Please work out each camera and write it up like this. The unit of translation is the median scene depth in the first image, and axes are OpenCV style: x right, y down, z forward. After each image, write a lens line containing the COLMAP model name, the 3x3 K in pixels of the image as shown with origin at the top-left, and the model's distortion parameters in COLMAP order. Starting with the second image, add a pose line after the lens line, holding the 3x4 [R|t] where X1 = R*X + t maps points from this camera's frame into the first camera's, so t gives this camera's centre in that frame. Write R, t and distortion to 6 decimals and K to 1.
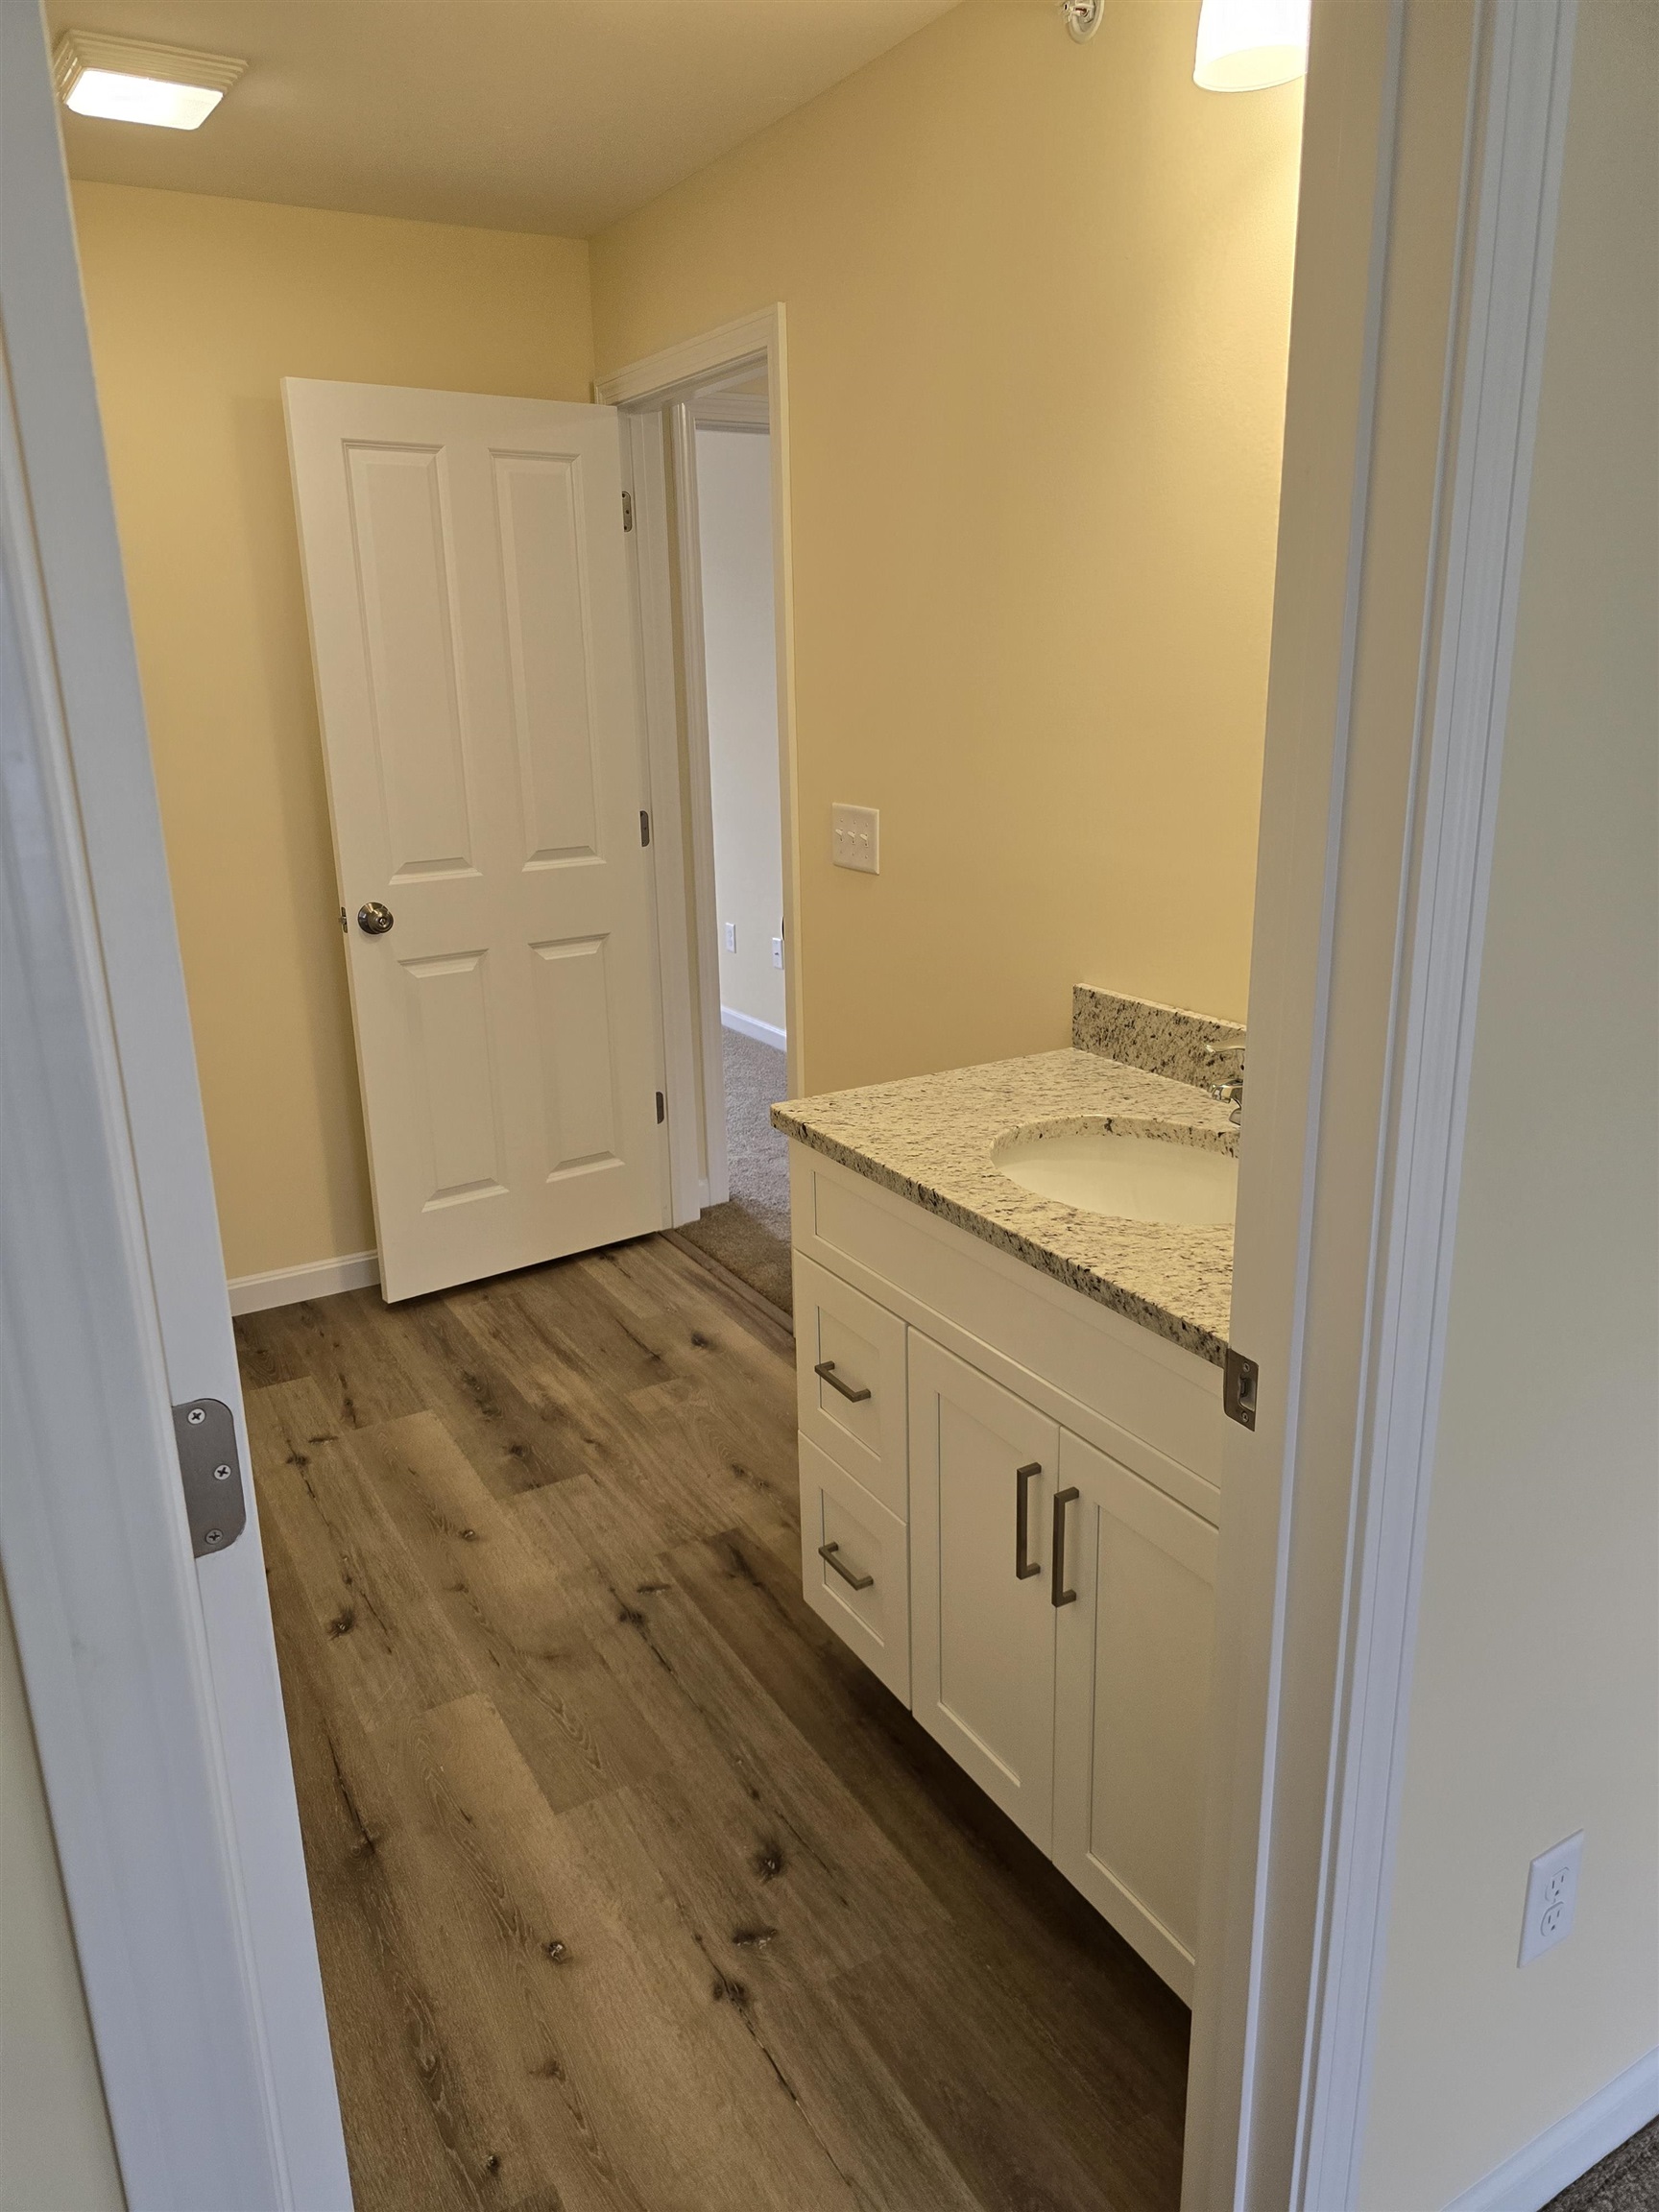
lens RADIAL K [[1493.8, 0, 829.5], [0, 1493.8, 1105.1], [0, 0, 1]] dist [0.064236, -0.057234]
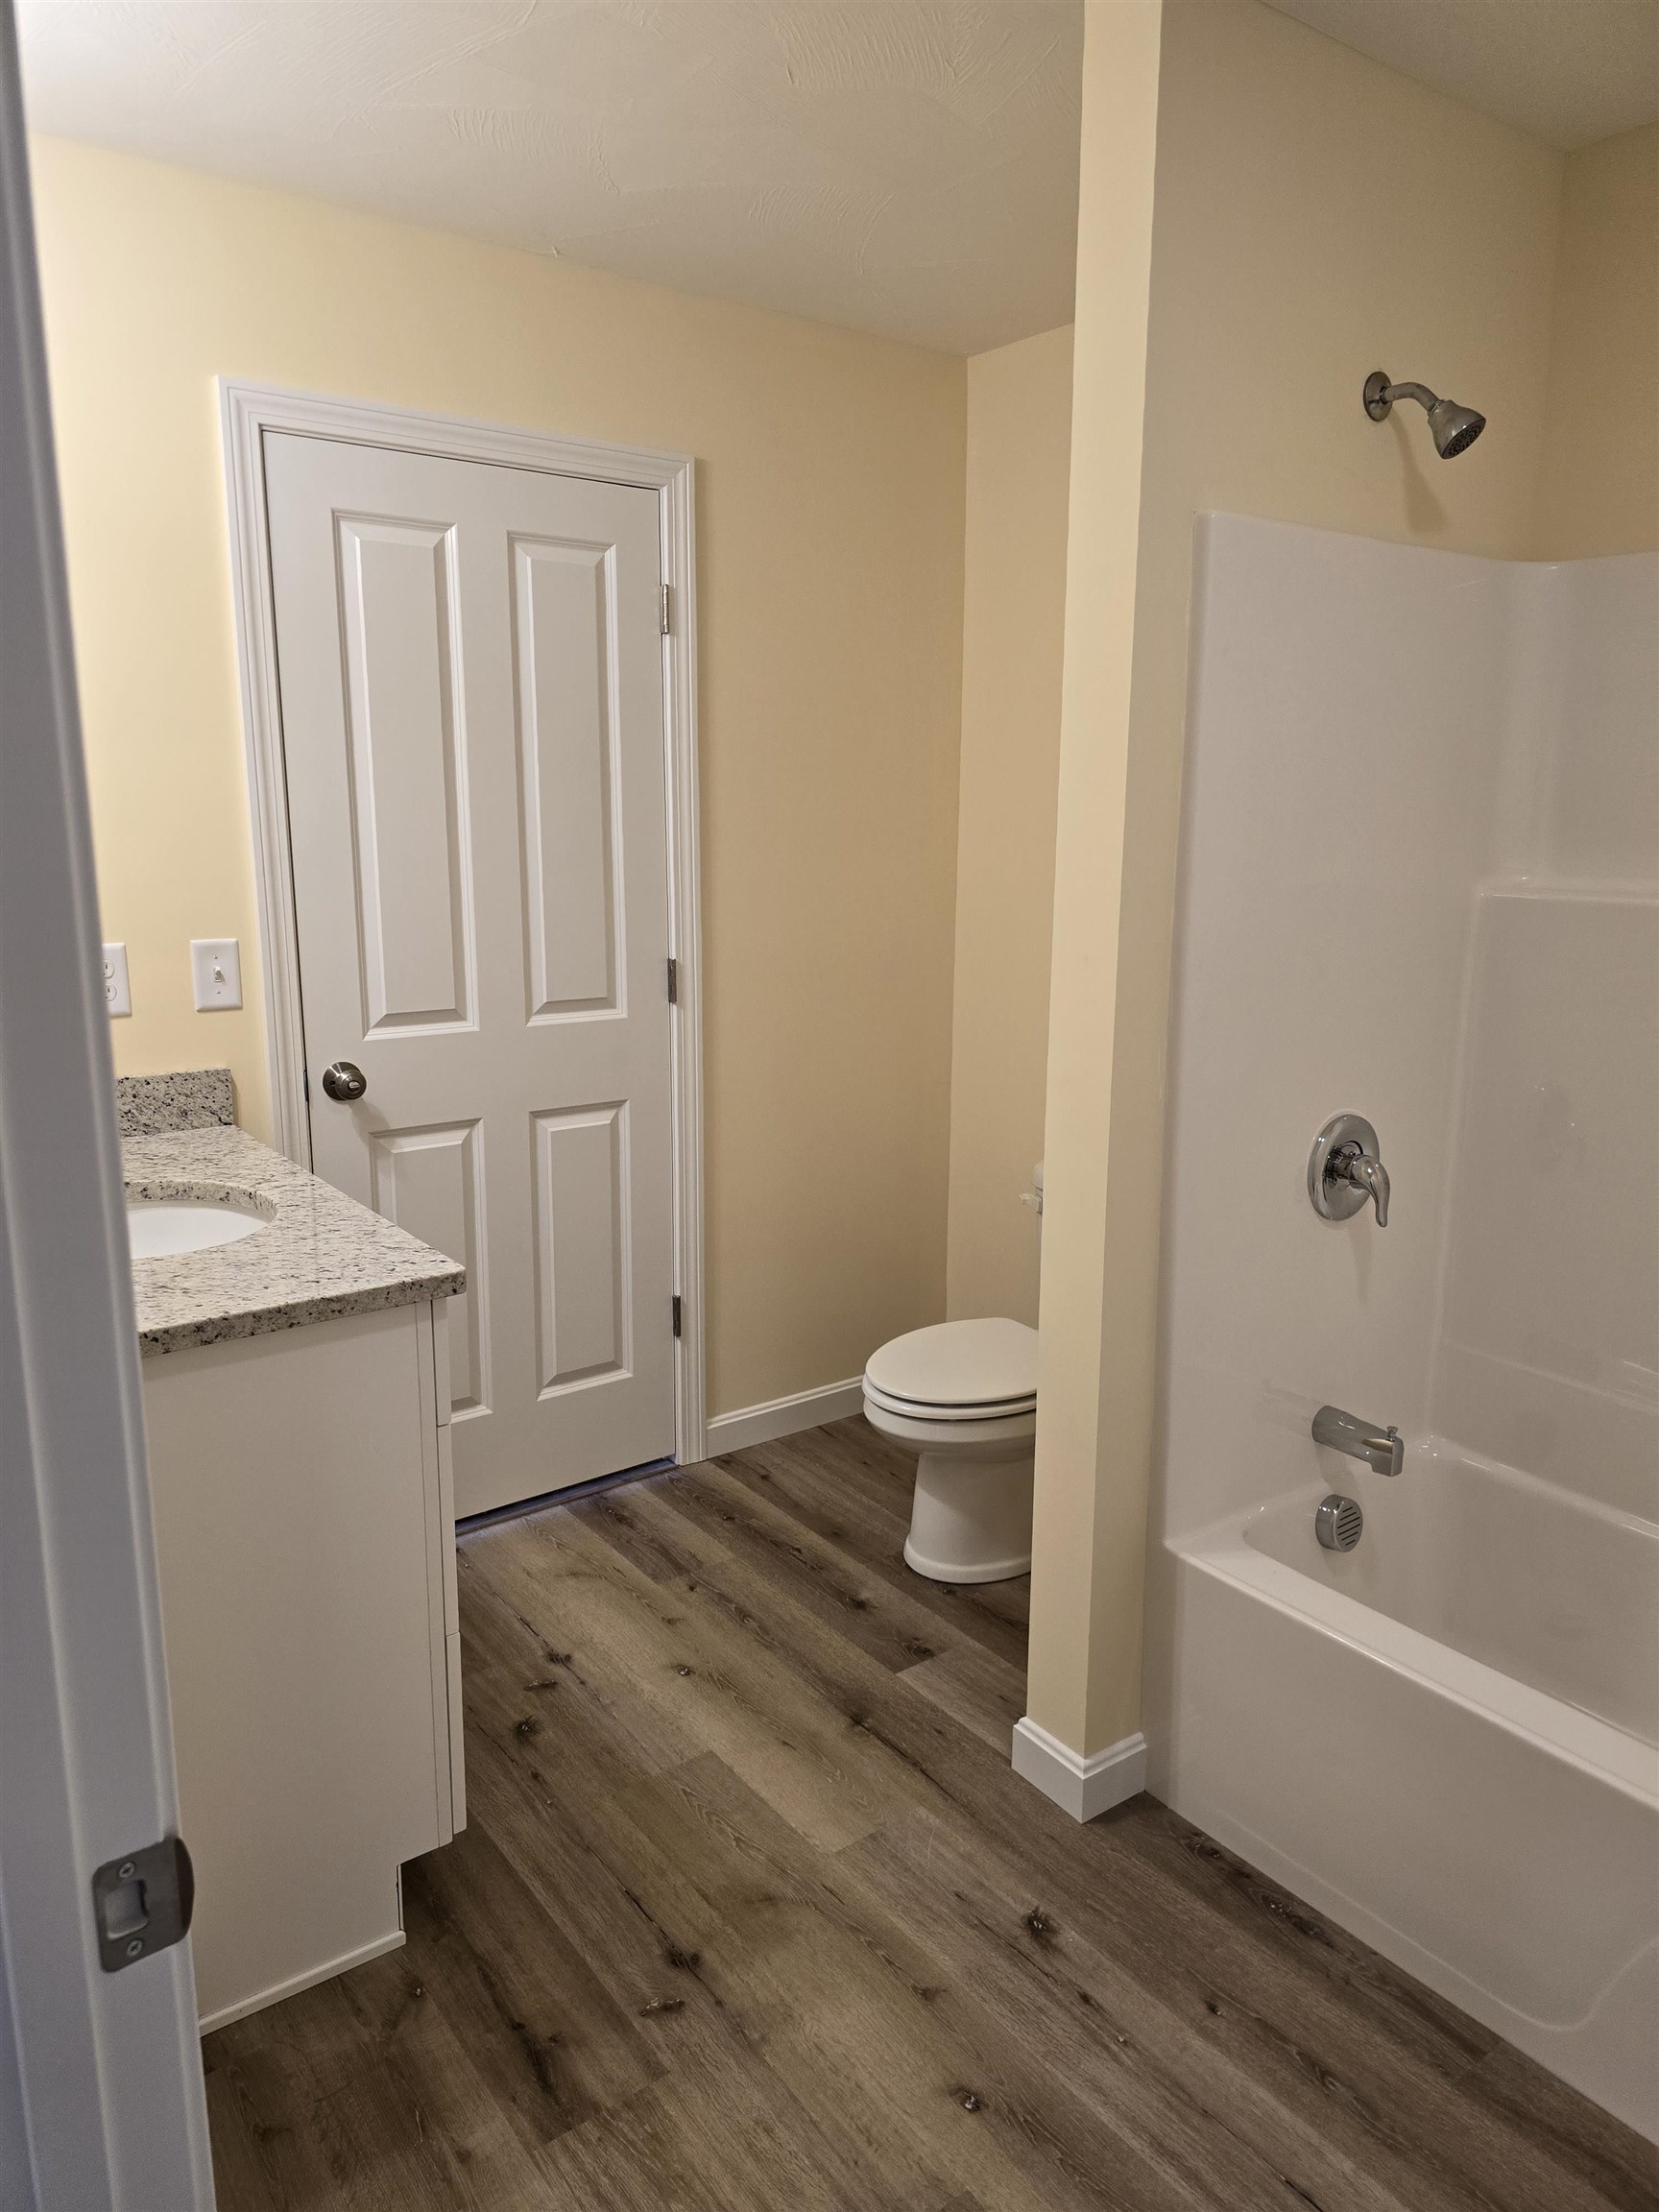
lens RADIAL K [[1493.8, 0, 829.5], [0, 1493.8, 1105.1], [0, 0, 1]] dist [0.064236, -0.057234]
pose [[-0.994070, 0.035003, -0.102953, -0.127859], [-0.017919, 0.881103, 0.472585, -0.389075], [0.107254, 0.471628, -0.875251, 1.351926]]
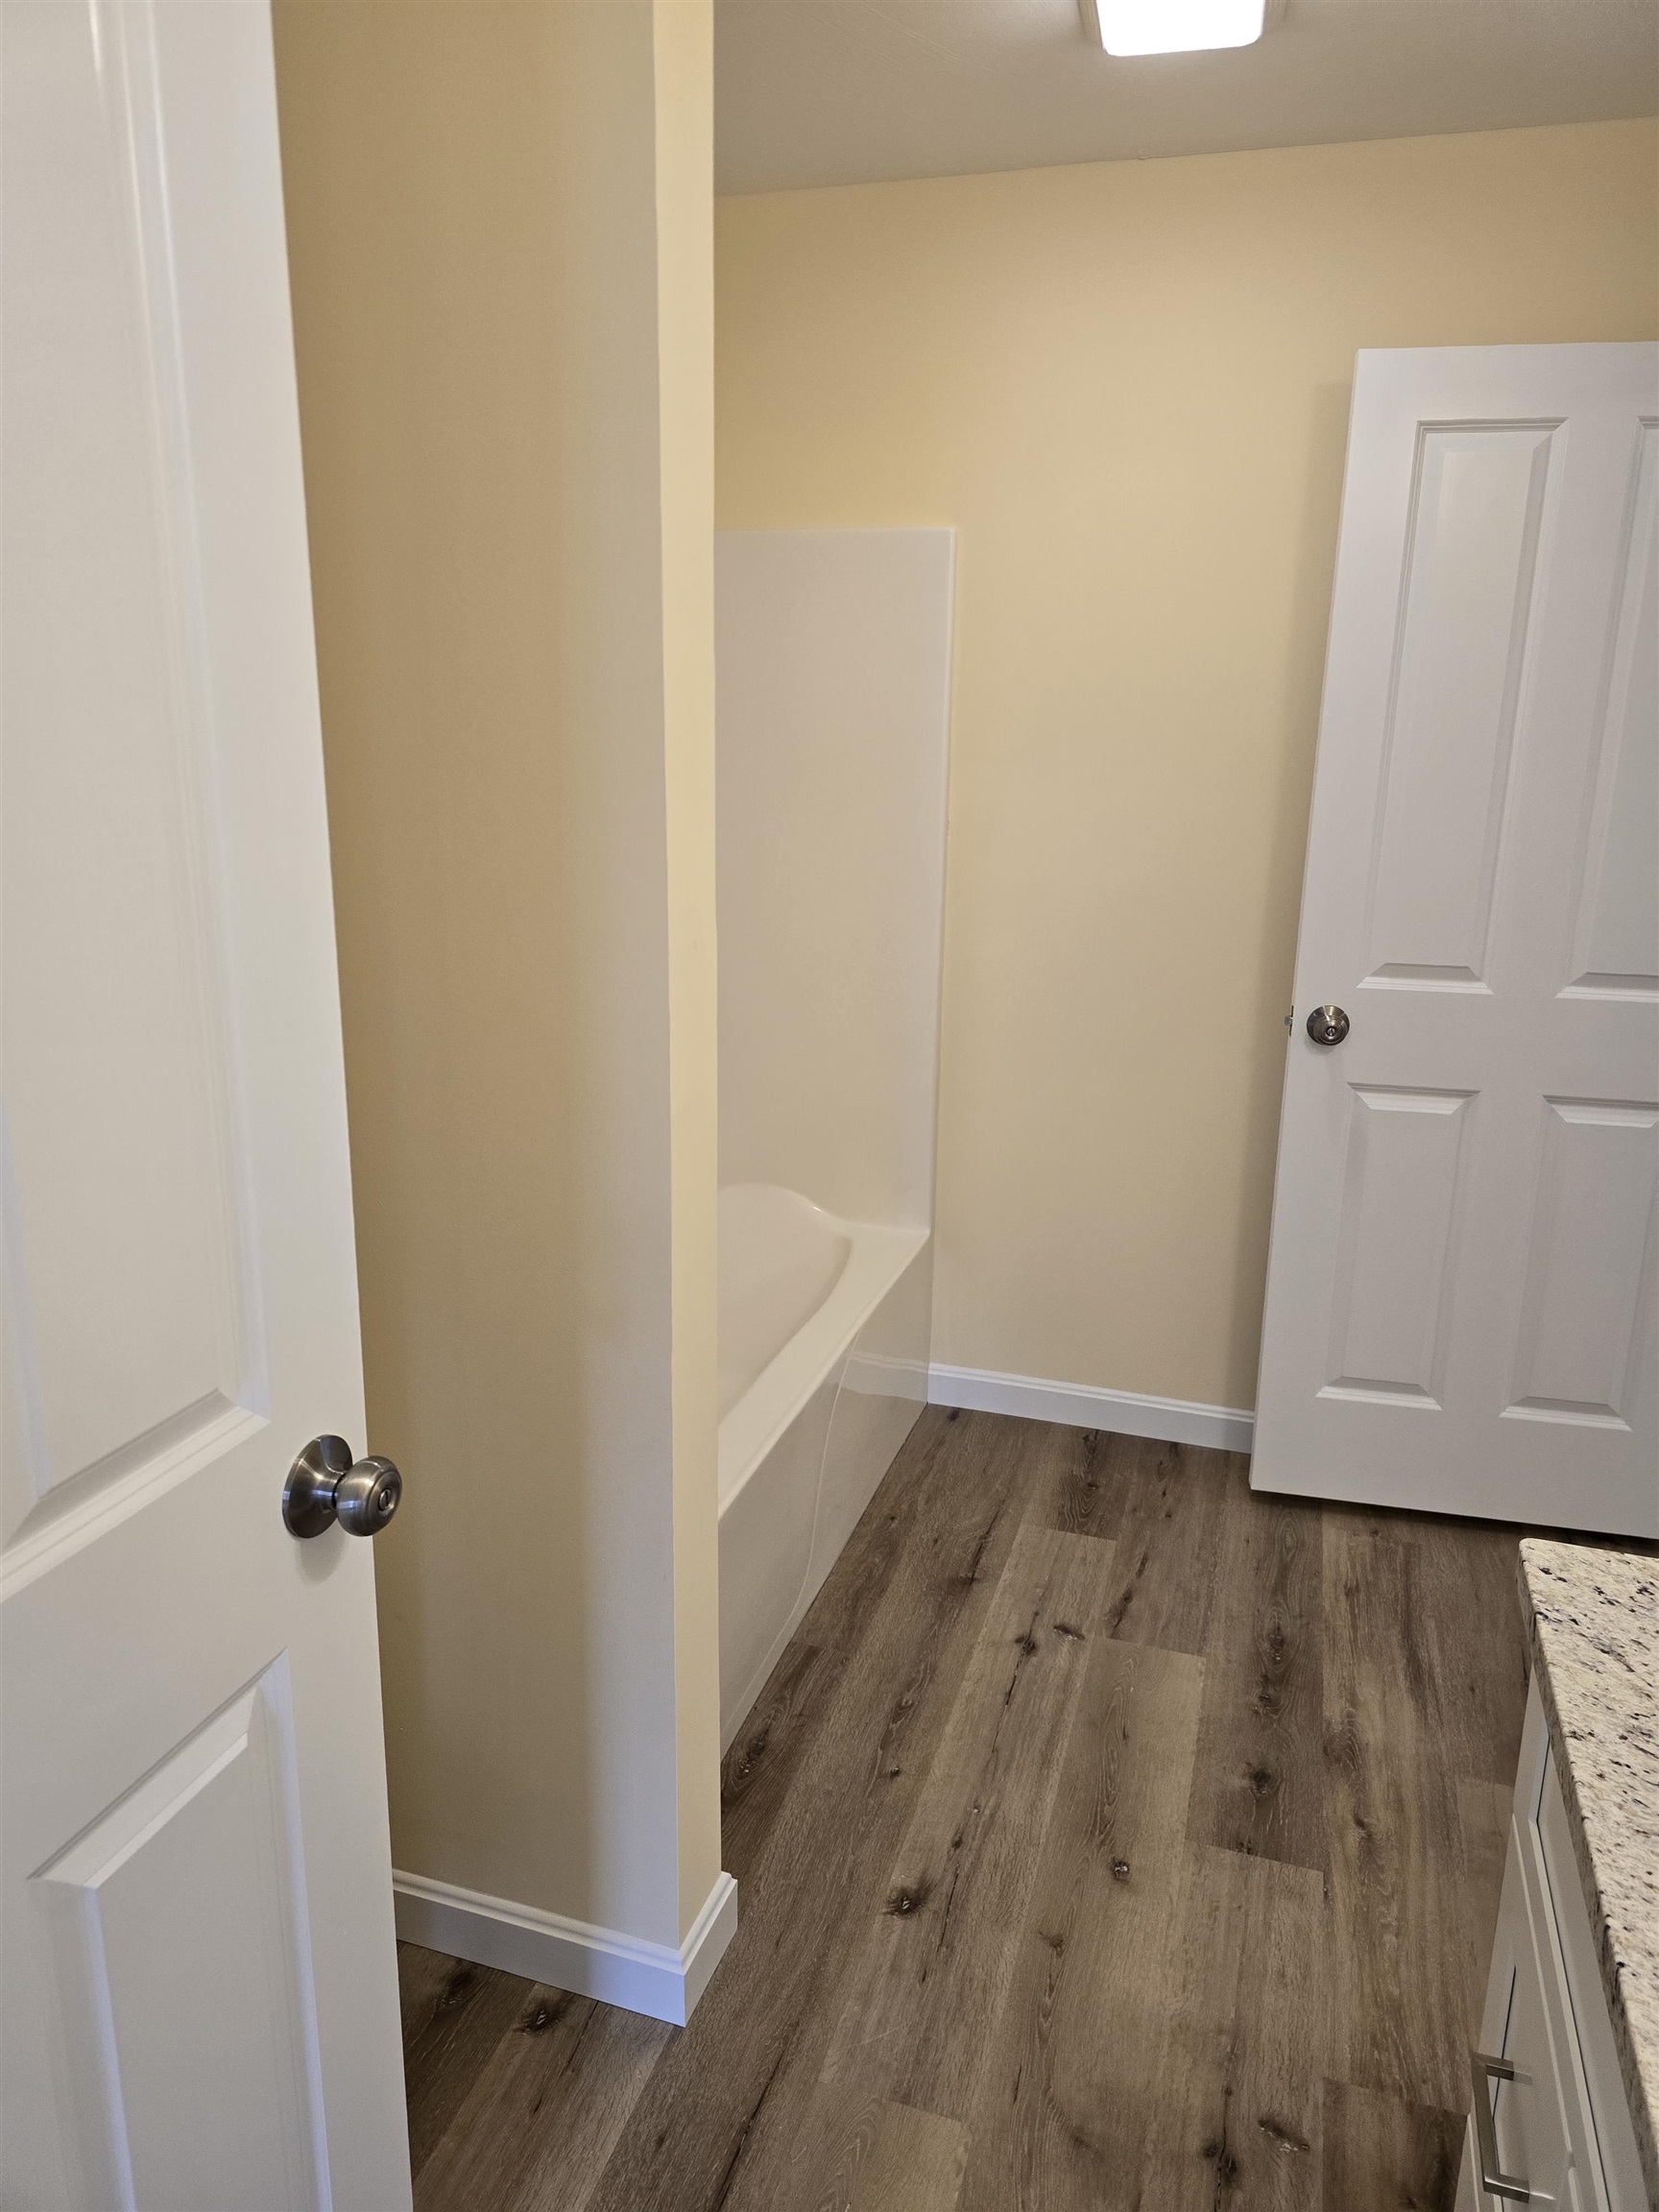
lens RADIAL K [[1516.8, 0, 833.3], [0, 1516.8, 1073.5], [0, 0, 1]] dist [0.048914, -0.036007]
pose [[0.671654, 0.214543, -0.709121, 0.116522], [-0.242192, 0.968147, 0.063515, -0.107219], [0.700160, 0.129083, 0.702220, 0.318525]]
